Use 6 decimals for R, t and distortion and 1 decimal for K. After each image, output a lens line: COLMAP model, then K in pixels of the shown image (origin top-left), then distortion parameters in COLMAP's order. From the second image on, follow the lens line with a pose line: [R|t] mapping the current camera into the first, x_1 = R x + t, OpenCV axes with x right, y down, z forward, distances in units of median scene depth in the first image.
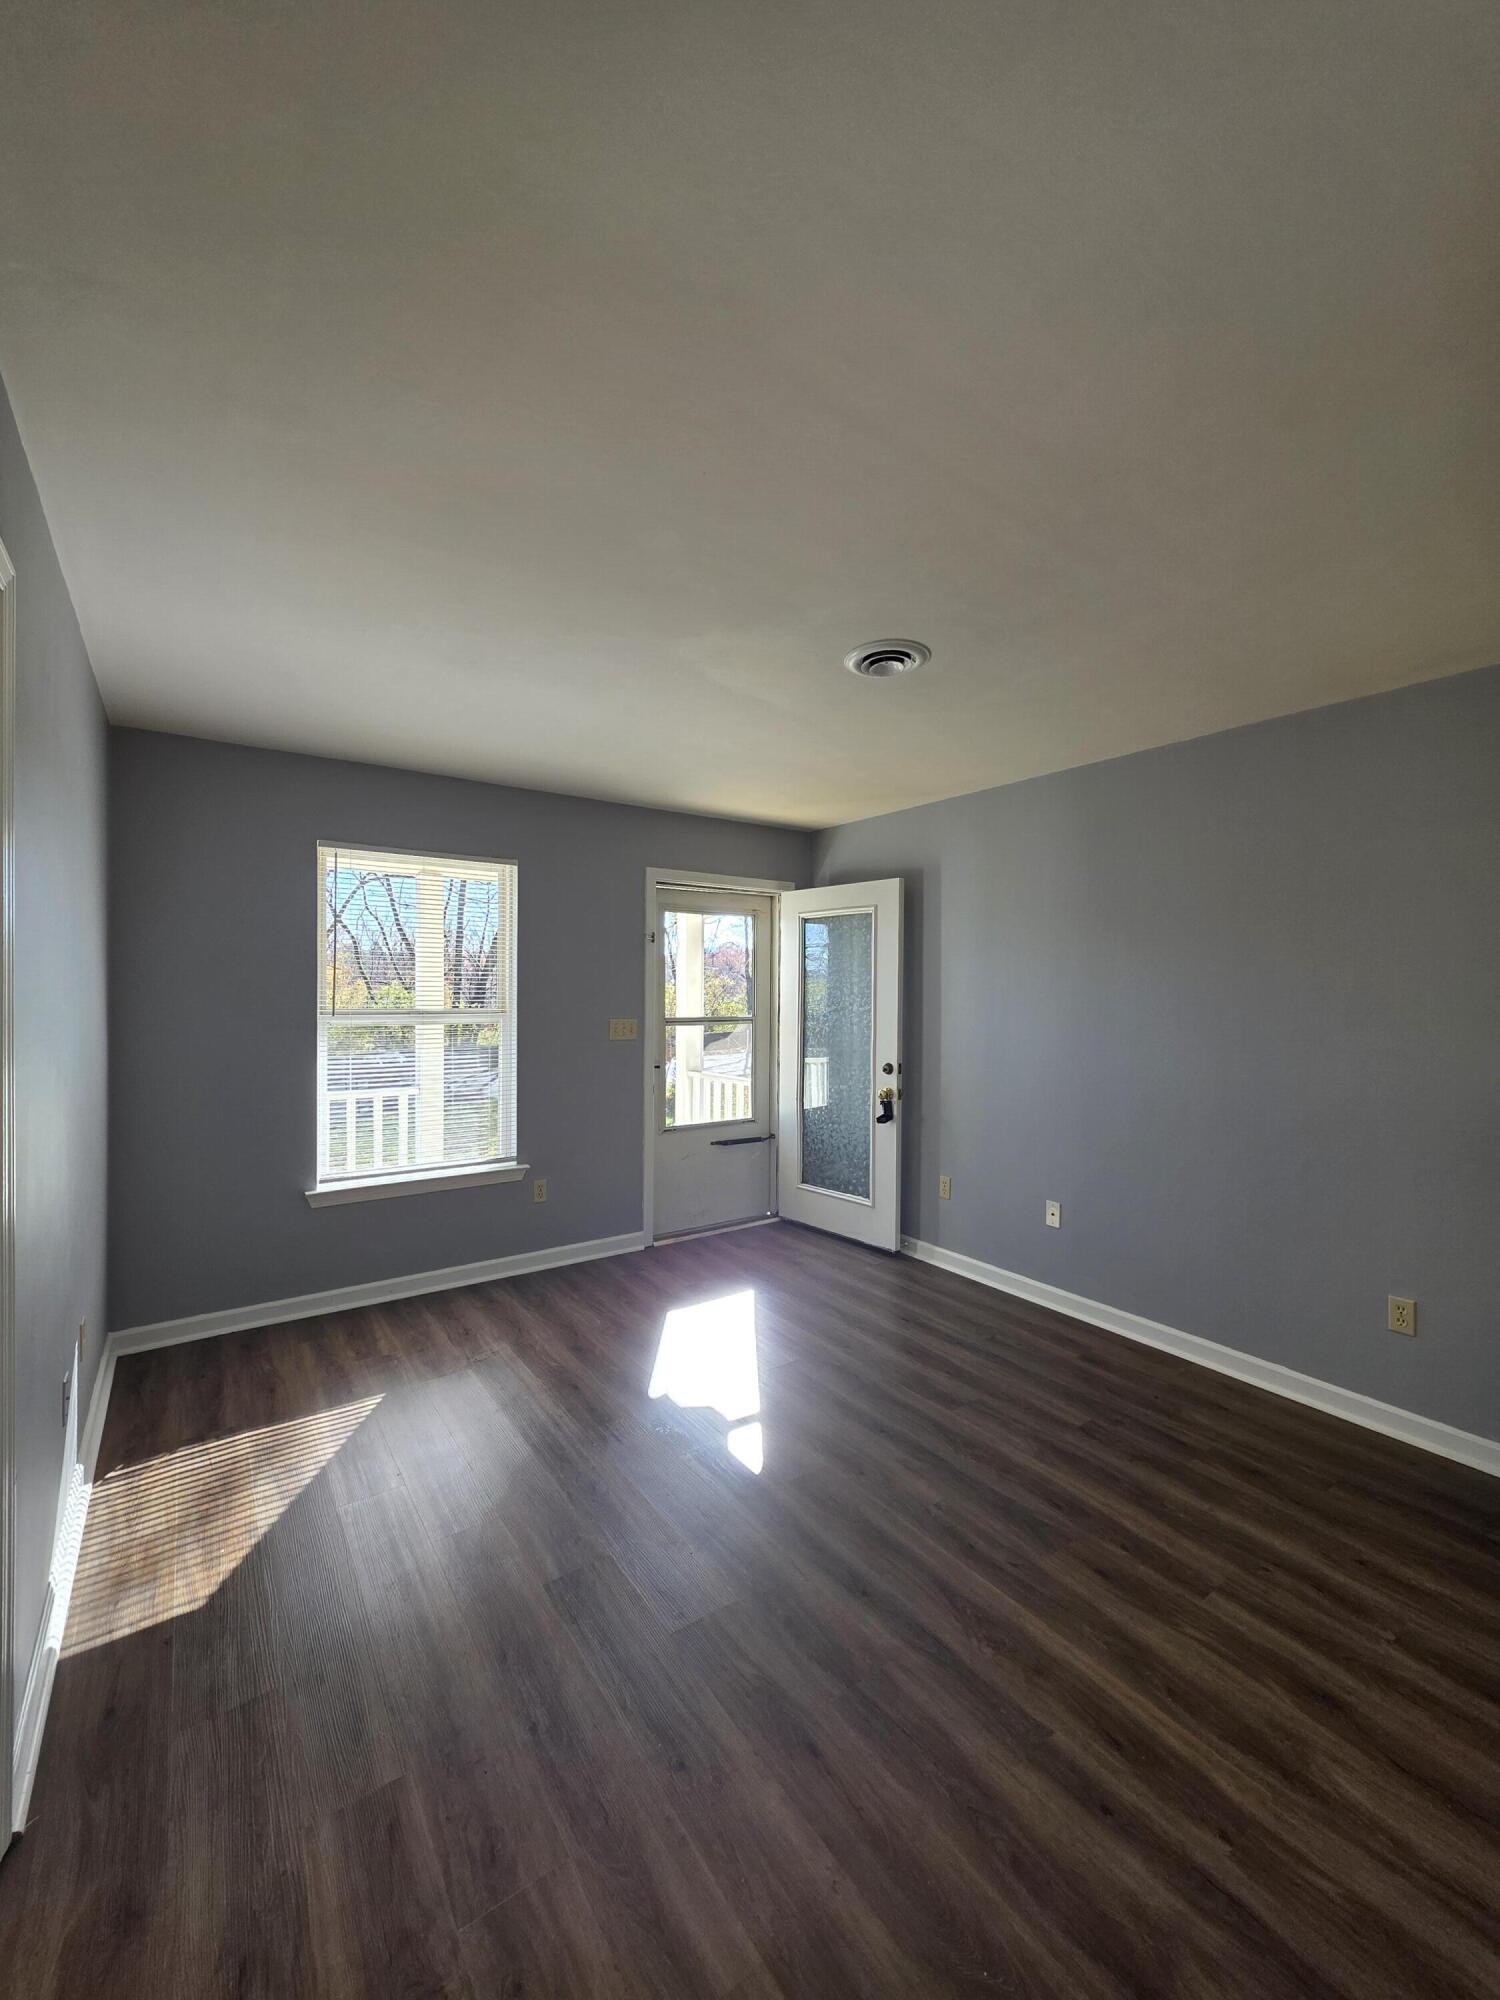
lens RADIAL K [[796.7, 0, 755.1], [0, 796.7, 998.0], [0, 0, 1]] dist [0.000179, 0.000098]
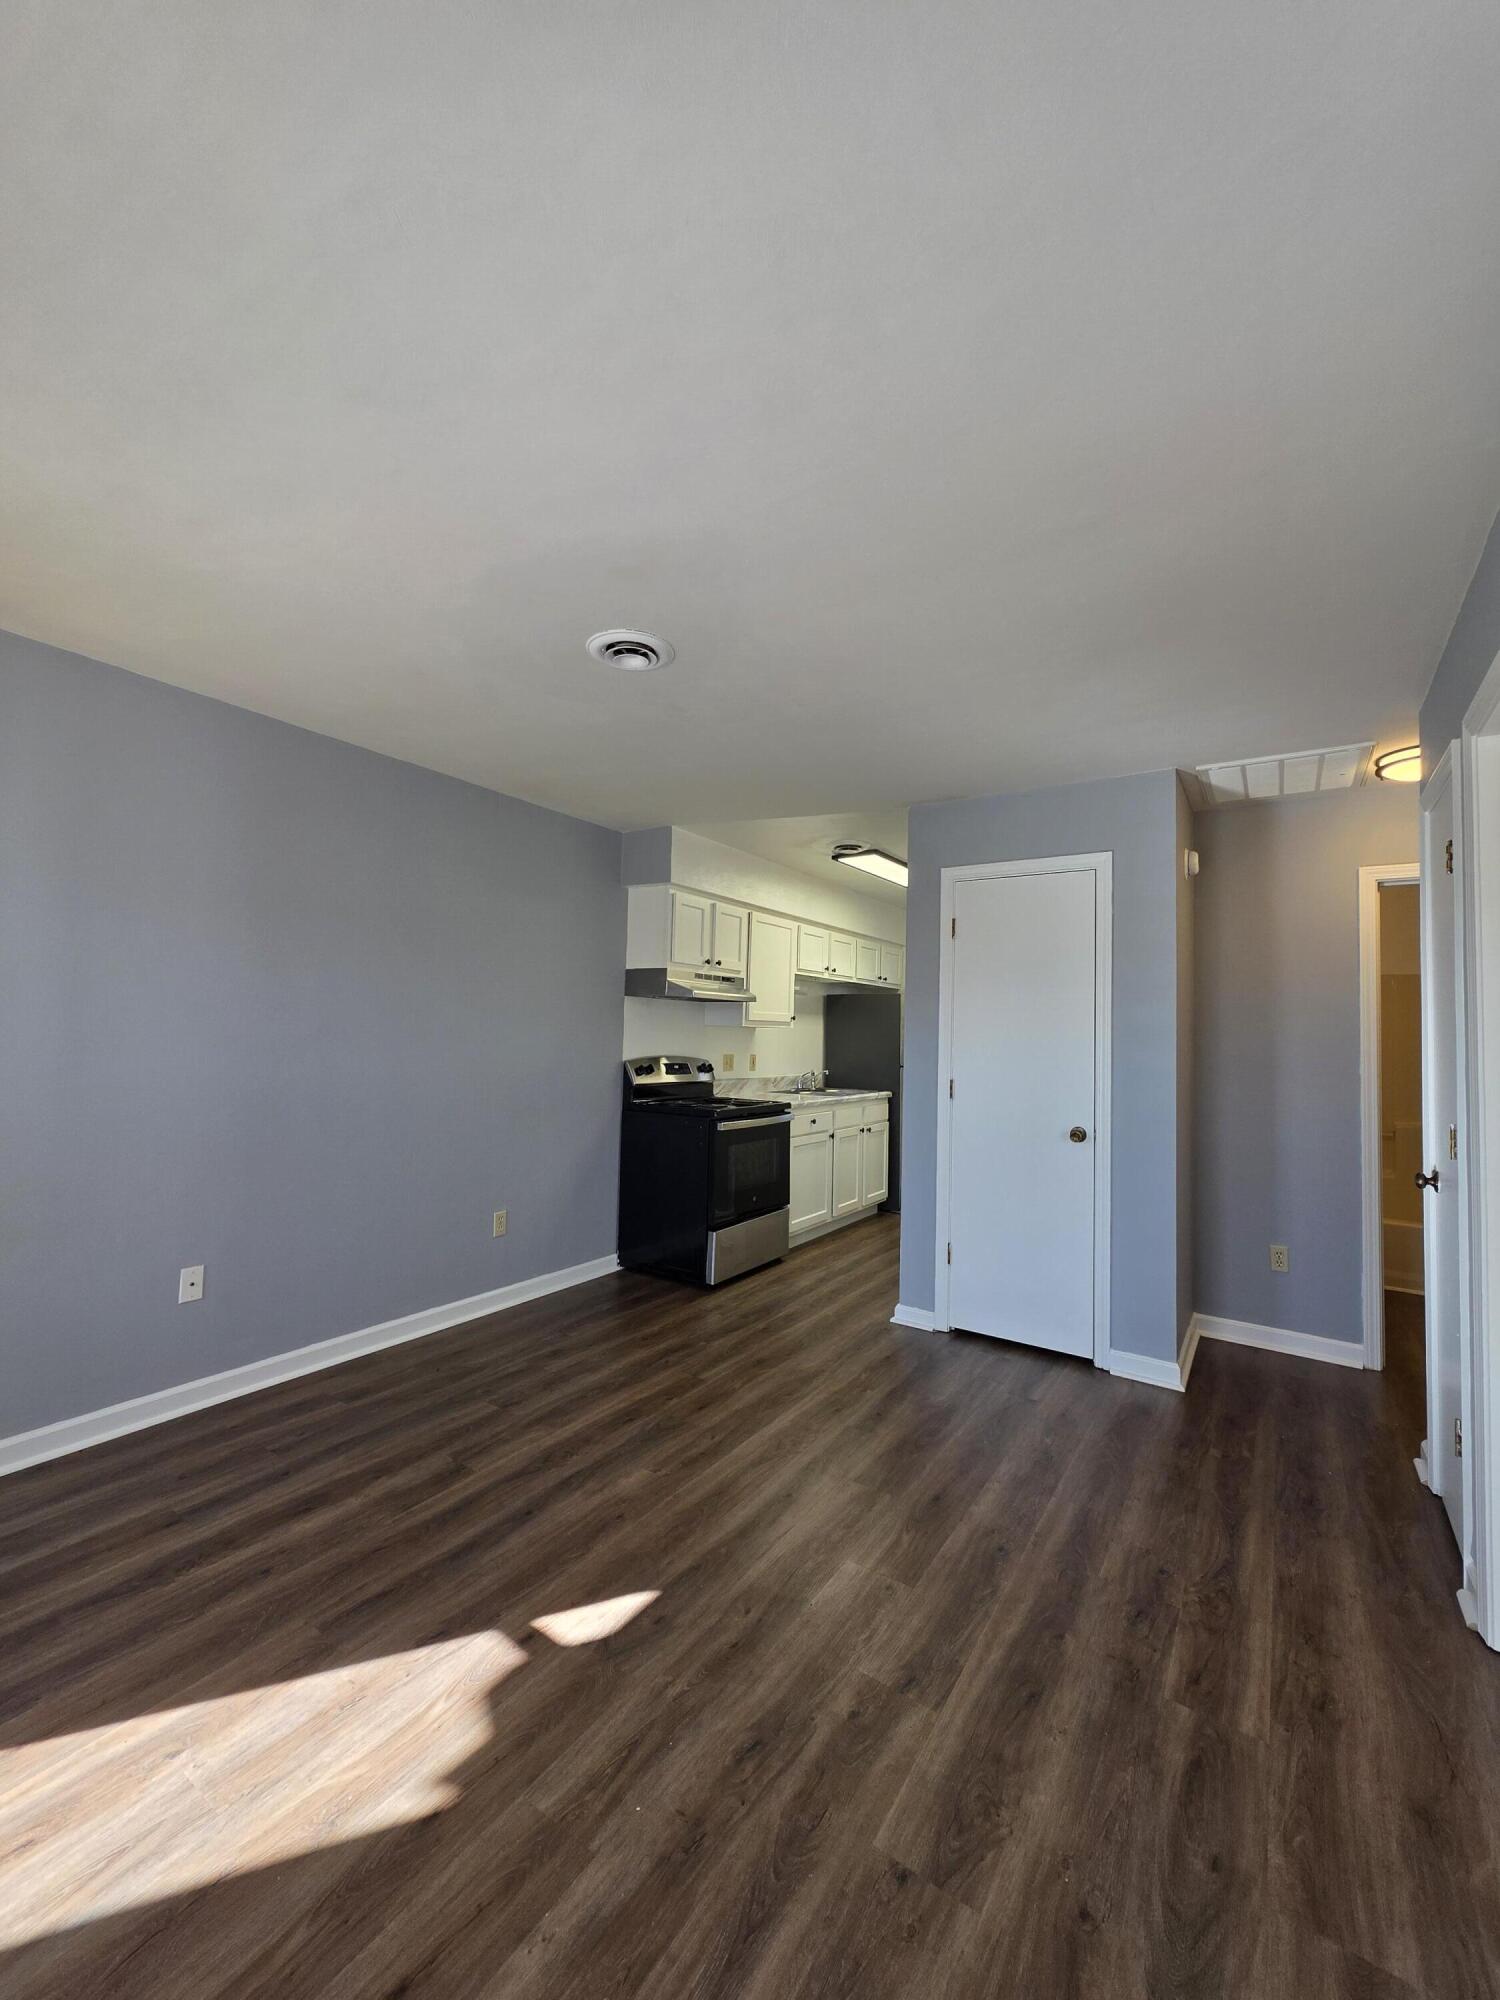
lens RADIAL K [[799.7, 0, 753.4], [0, 799.7, 997.2], [0, 0, 1]] dist [0.000806, 0.000284]
pose [[-0.357962, 0.026787, 0.933352, -0.573418], [-0.019402, 0.999159, -0.036116, 0.023090], [-0.933535, -0.031037, -0.357141, 0.870768]]
